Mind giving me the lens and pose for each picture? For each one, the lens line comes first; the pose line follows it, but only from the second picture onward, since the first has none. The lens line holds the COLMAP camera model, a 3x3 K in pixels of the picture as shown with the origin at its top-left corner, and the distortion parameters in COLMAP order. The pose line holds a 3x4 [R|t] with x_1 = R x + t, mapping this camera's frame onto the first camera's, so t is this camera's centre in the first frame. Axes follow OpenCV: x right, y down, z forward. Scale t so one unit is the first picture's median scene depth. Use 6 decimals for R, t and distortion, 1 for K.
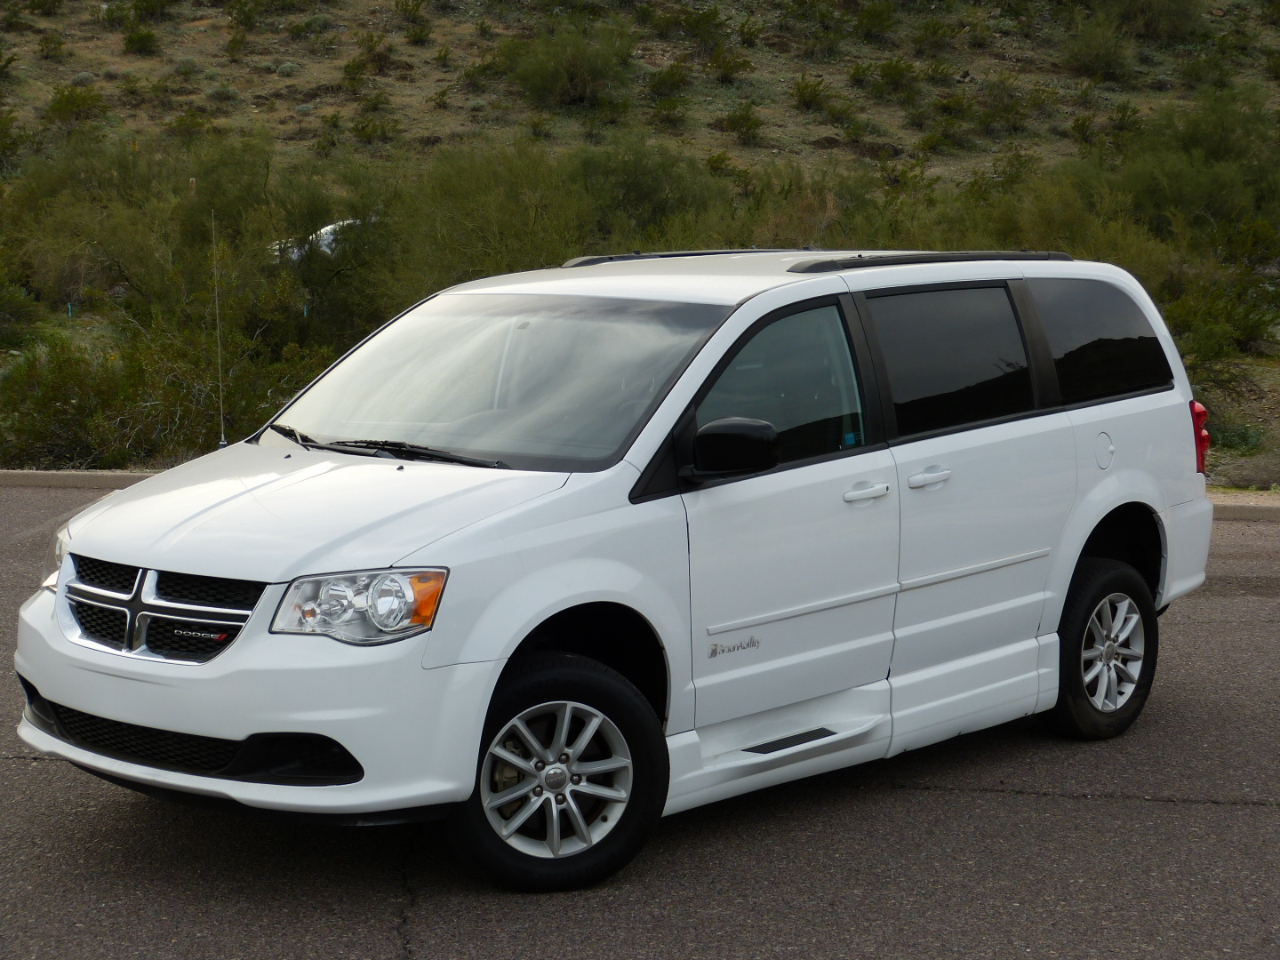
lens RADIAL K [[2490.1, 0, 661.4], [0, 2490.1, 504.2], [0, 0, 1]] dist [0.075989, 0.634314]
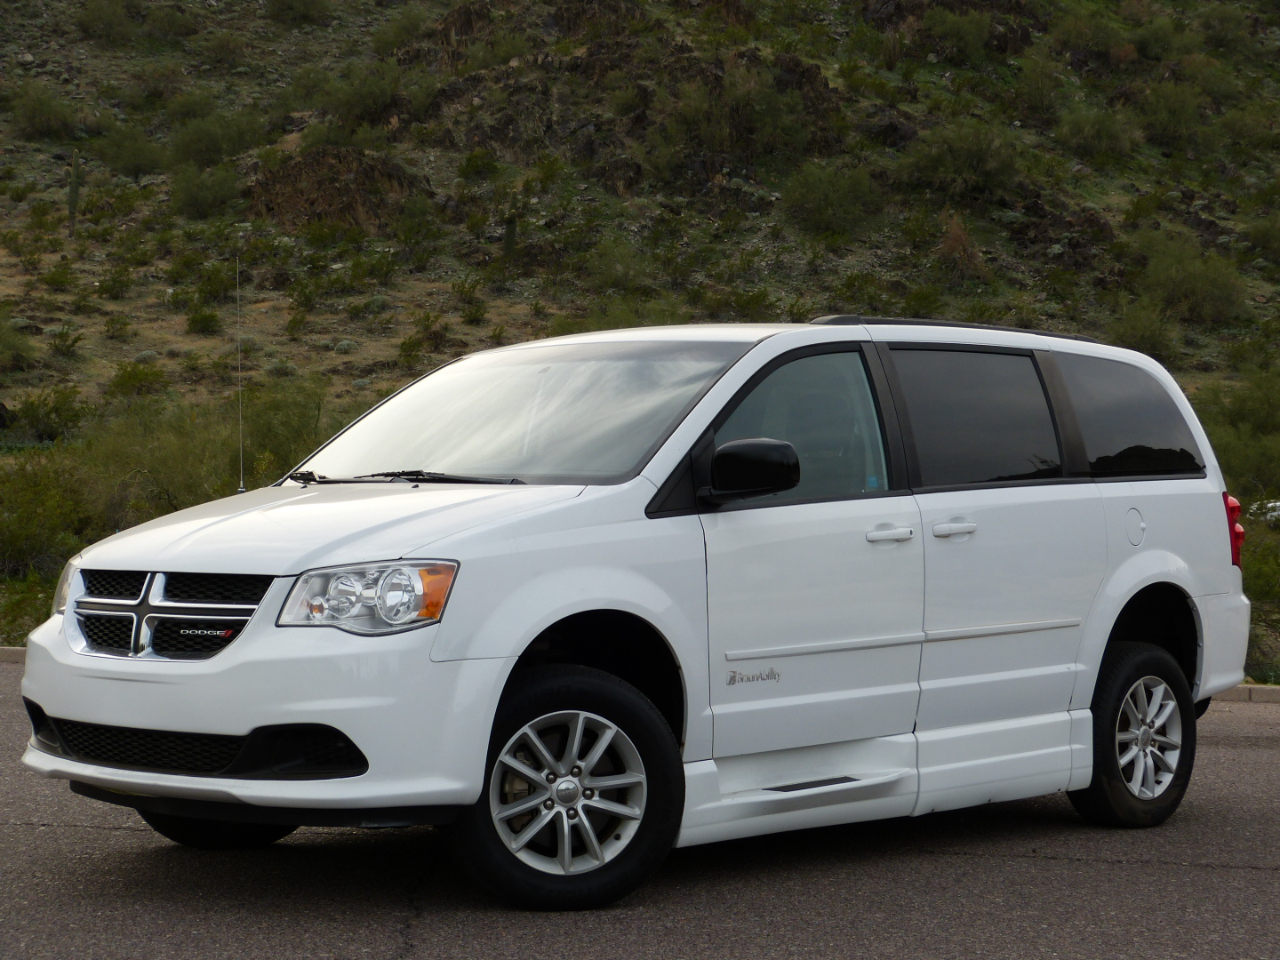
lens RADIAL K [[2490.1, 0, 661.4], [0, 2490.1, 504.2], [0, 0, 1]] dist [0.075989, 0.634314]
pose [[0.999760, 0.004034, -0.021524, 0.012835], [-0.006623, 0.992557, -0.121599, 0.101261], [0.020873, 0.121713, 0.992346, 0.019051]]
